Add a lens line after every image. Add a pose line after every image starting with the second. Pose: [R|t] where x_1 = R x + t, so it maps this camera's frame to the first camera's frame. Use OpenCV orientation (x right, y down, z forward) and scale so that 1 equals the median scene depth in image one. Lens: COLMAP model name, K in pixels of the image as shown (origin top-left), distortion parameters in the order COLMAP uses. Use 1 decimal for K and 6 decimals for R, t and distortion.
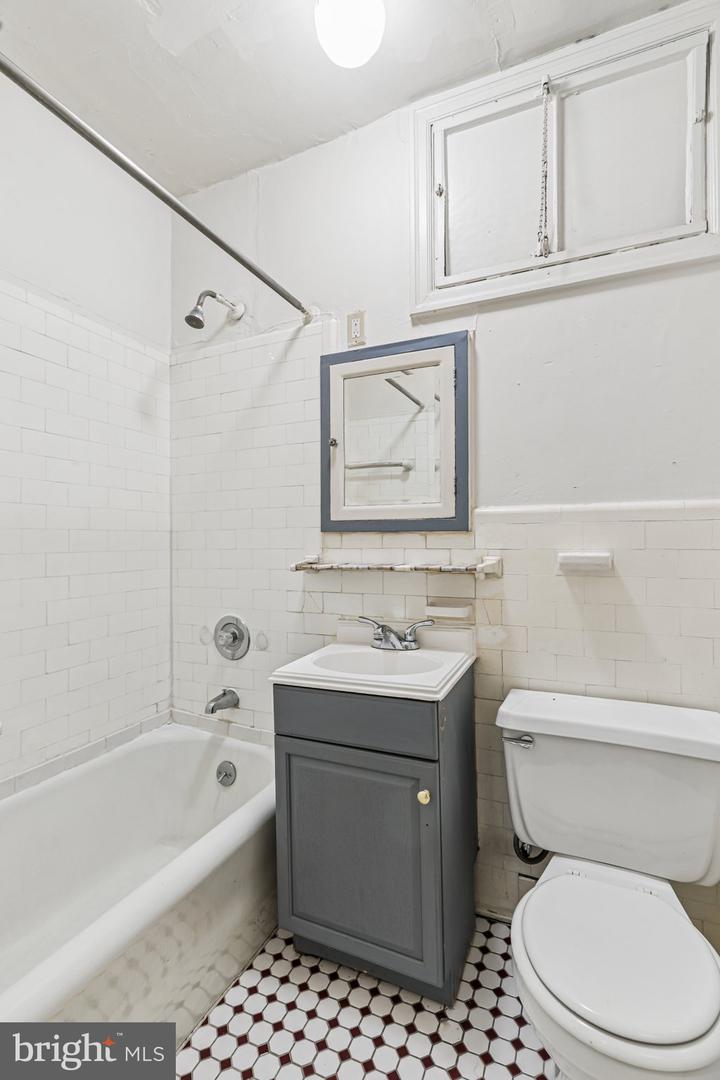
lens RADIAL K [[492.9, 0, 359.0], [0, 492.9, 530.2], [0, 0, 1]] dist [0.001831, 0.000205]
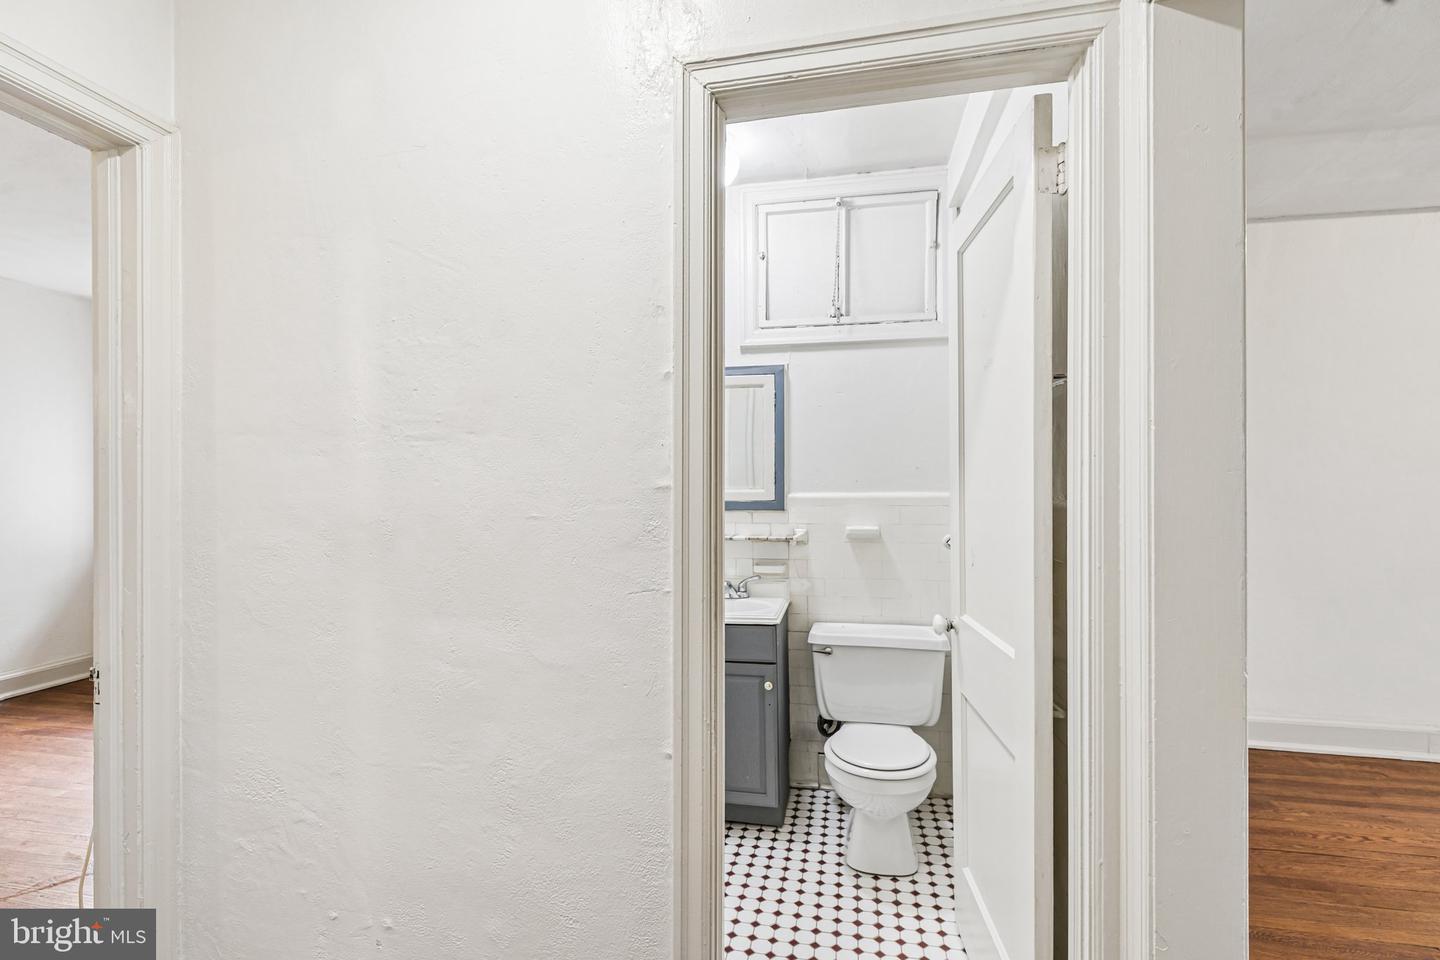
lens RADIAL K [[647.6, 0, 709.3], [0, 647.6, 473.3], [0, 0, 1]] dist [0.002351, -0.004398]
pose [[0.977614, 0.007458, 0.210275, -0.366710], [-0.005599, 0.999940, -0.009433, -0.084691], [-0.210333, 0.008044, 0.977597, -0.732576]]
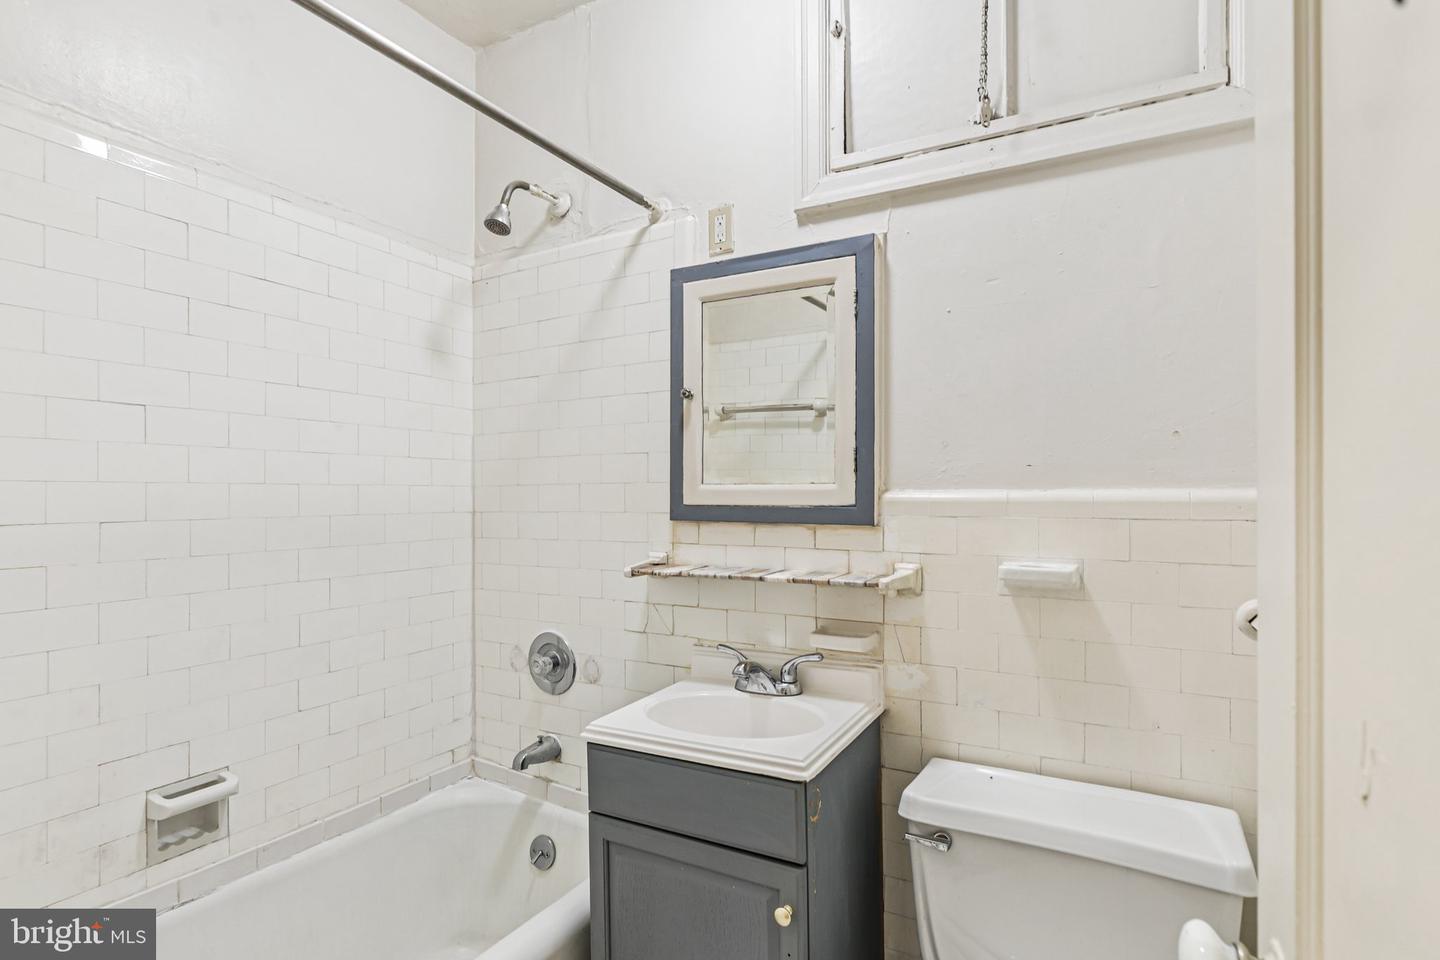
lens RADIAL K [[718.0, 0, 721.6], [0, 718.0, 485.5], [0, 0, 1]] dist [-0.003862, -0.000300]
pose [[0.996112, 0.003454, -0.088025, 0.098723], [-0.002772, 0.999965, 0.007864, -0.062123], [0.088049, -0.007589, 0.996087, -0.018453]]
